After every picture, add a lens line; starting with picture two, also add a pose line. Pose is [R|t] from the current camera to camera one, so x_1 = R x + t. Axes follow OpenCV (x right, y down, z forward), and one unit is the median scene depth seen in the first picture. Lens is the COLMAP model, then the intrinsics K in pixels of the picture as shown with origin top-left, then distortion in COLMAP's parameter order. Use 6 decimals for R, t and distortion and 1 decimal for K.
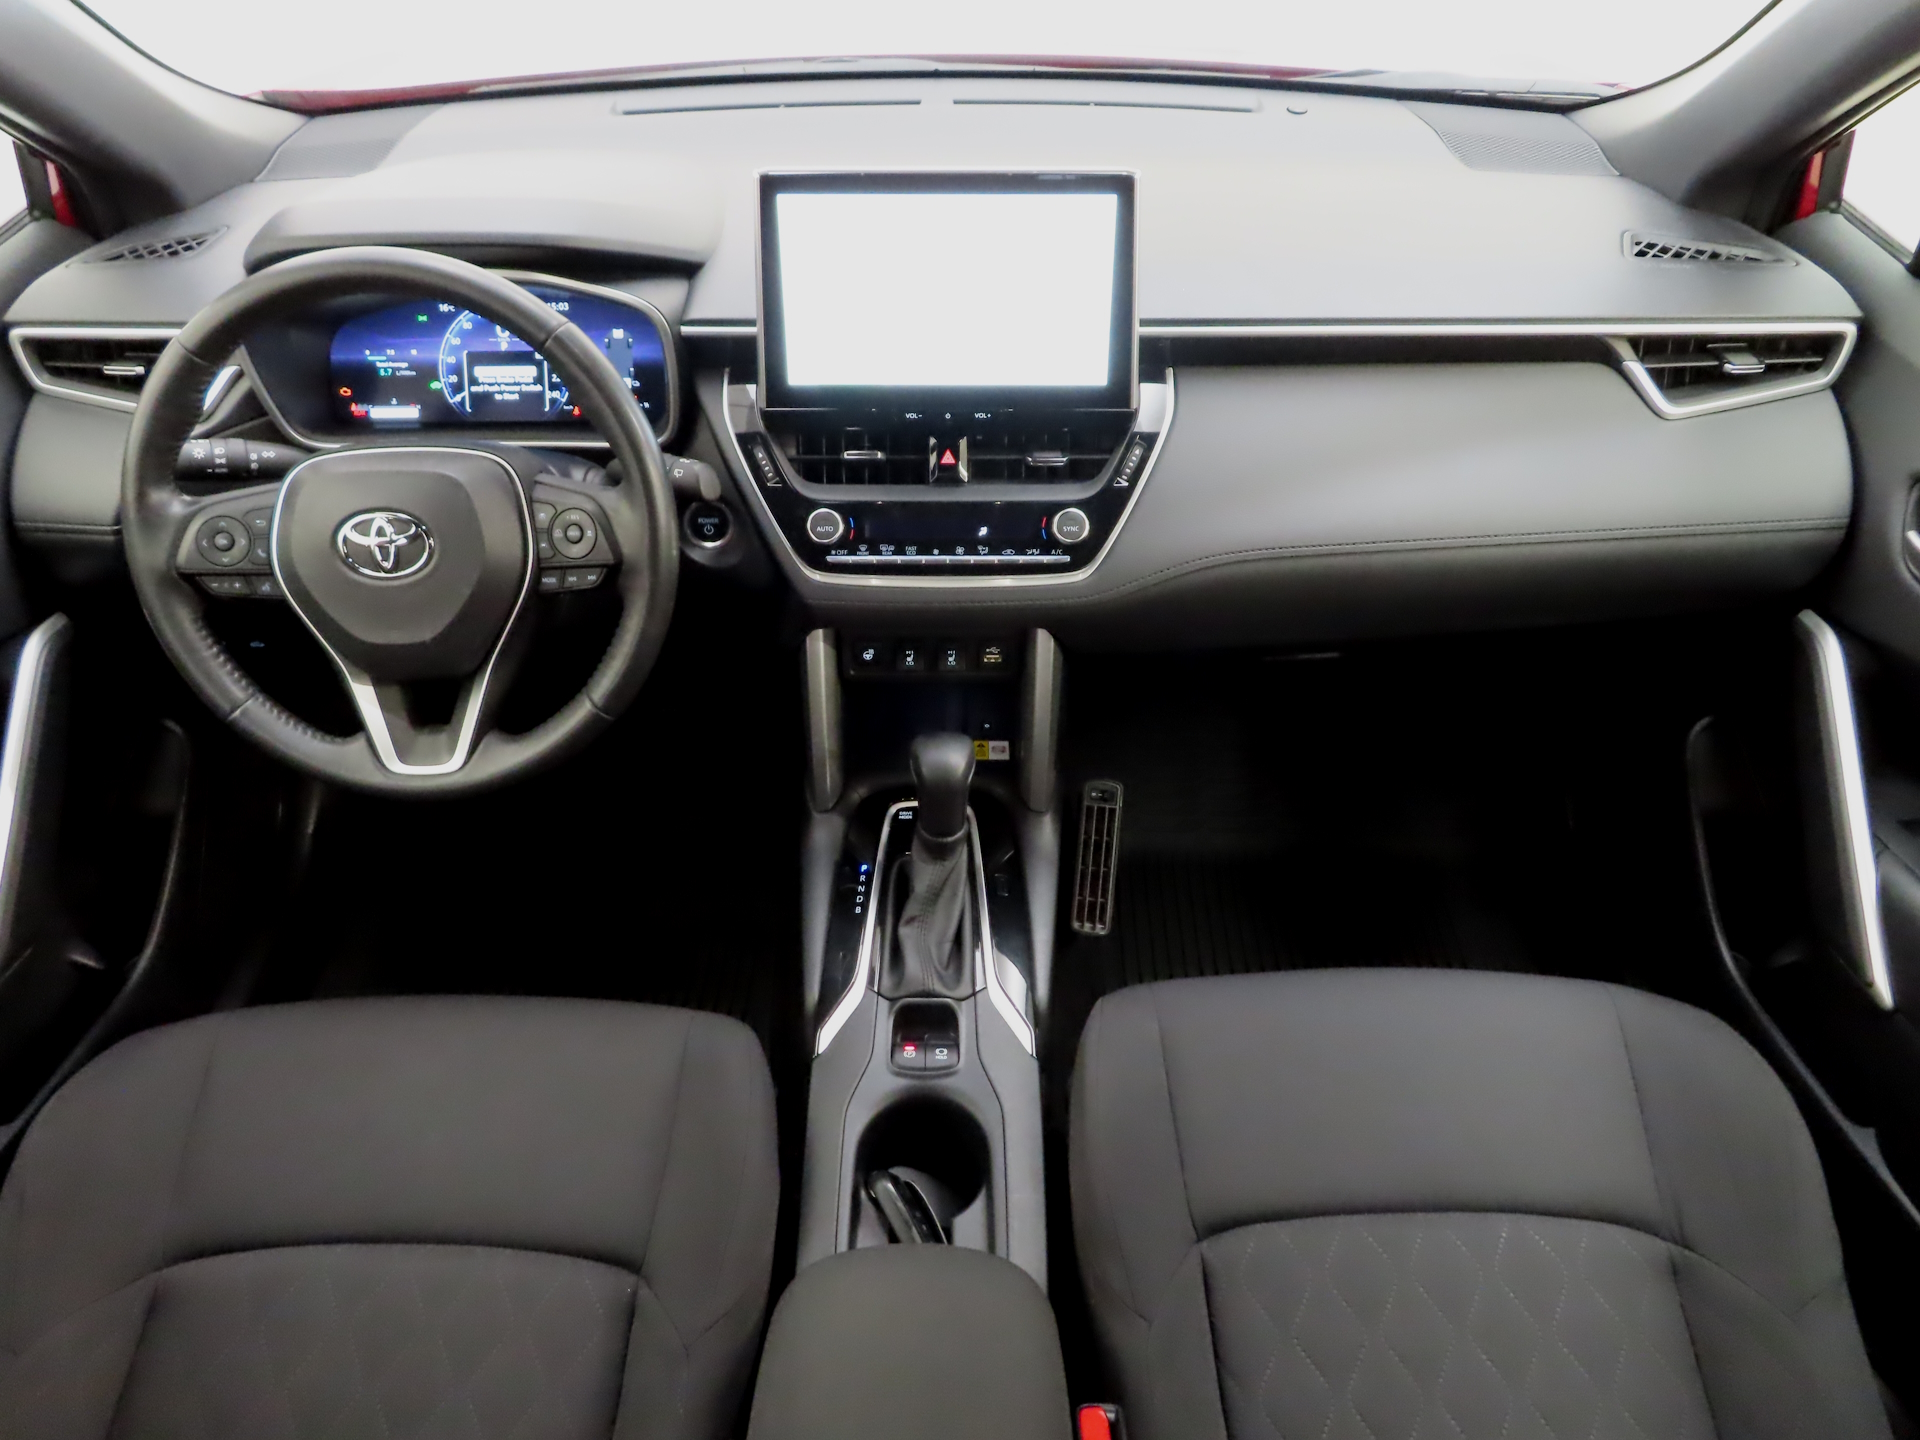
lens RADIAL K [[1405.1, 0, 960.0], [0, 1405.1, 720.0], [0, 0, 1]] dist [-0.007841, -0.000577]
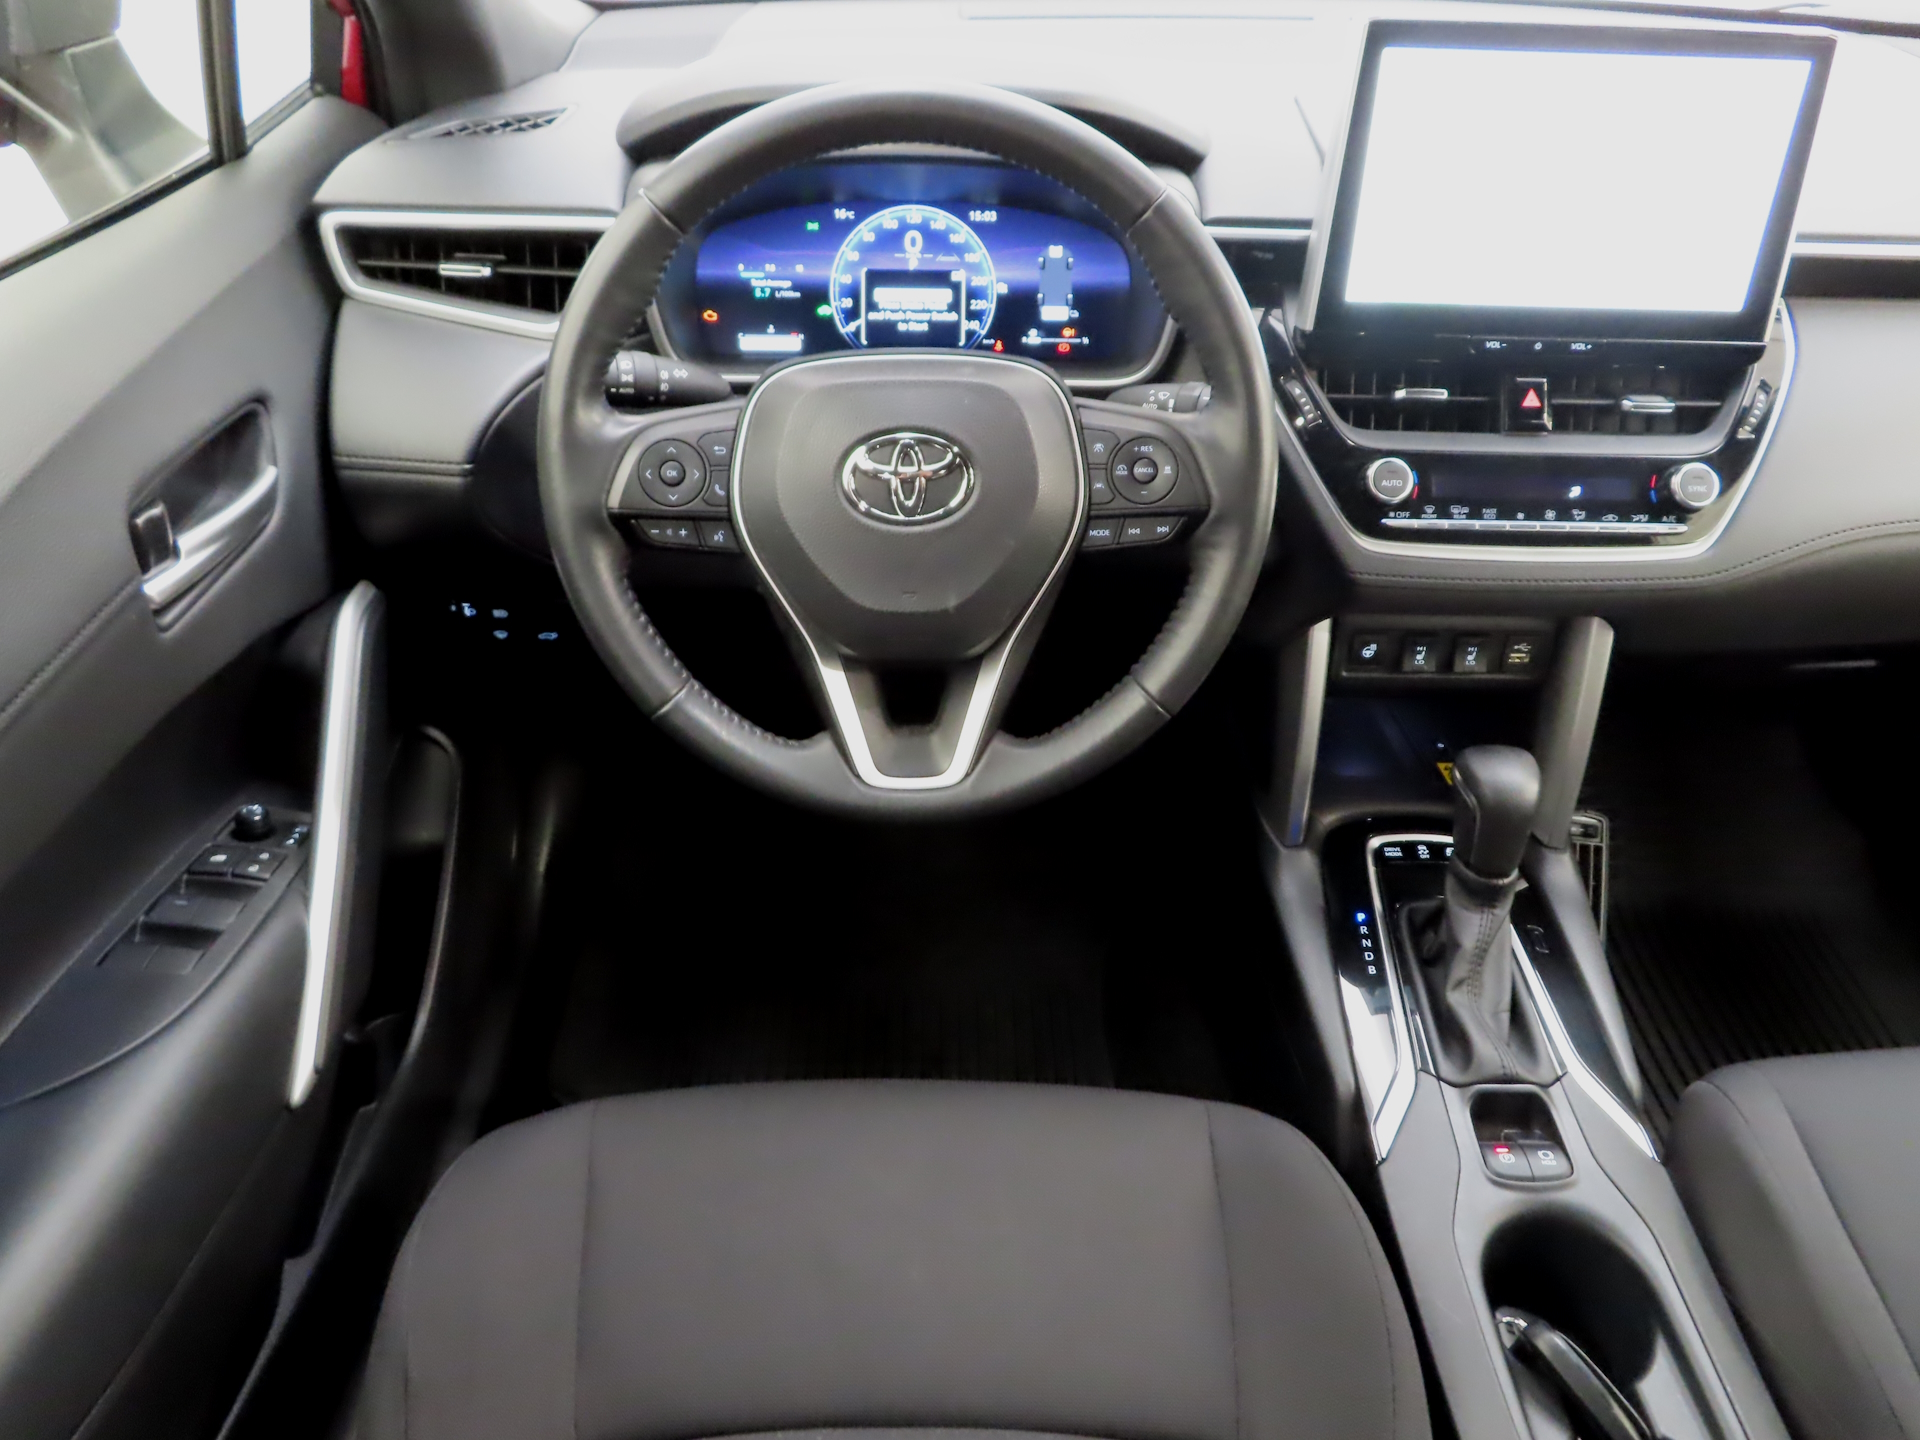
lens RADIAL K [[1405.1, 0, 960.0], [0, 1405.1, 720.0], [0, 0, 1]] dist [-0.007841, -0.000577]
pose [[0.999231, 0.011652, 0.037428, -0.360298], [-0.010237, 0.999233, -0.037793, 0.028278], [-0.037840, 0.037381, 0.998584, 0.225934]]
